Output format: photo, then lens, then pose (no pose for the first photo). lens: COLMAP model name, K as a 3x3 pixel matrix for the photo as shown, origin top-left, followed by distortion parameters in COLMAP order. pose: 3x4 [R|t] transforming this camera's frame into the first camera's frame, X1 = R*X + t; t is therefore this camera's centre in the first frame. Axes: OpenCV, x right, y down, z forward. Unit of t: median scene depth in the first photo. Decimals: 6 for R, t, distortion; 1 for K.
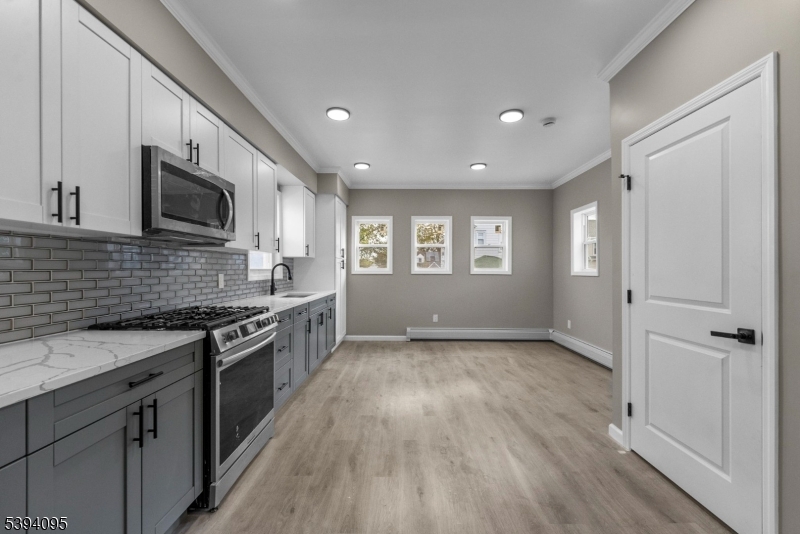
lens RADIAL K [[324.9, 0, 400.5], [0, 324.9, 269.9], [0, 0, 1]] dist [0.000084, -0.000236]
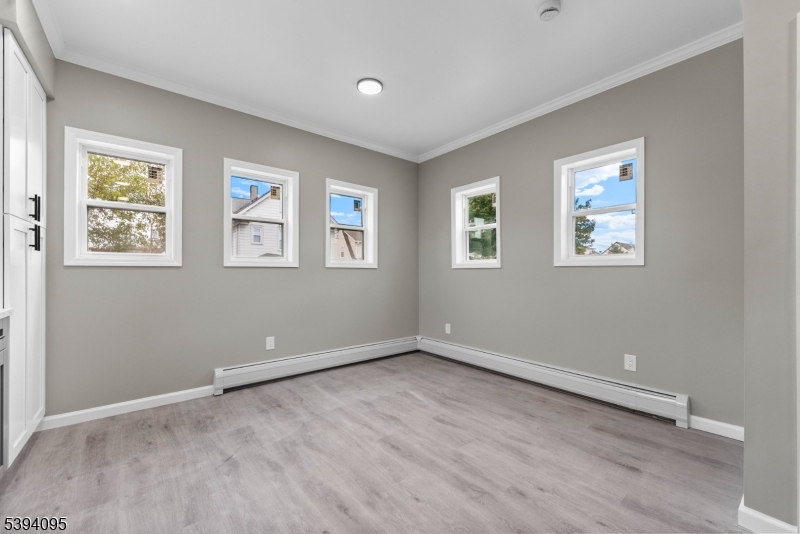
lens RADIAL K [[324.9, 0, 400.5], [0, 324.9, 269.9], [0, 0, 1]] dist [0.000084, -0.000236]
pose [[0.770475, 0.000086, 0.637470, -0.086439], [0.003176, 0.999987, -0.003974, 0.021726], [-0.637462, 0.005086, 0.770465, 0.417526]]
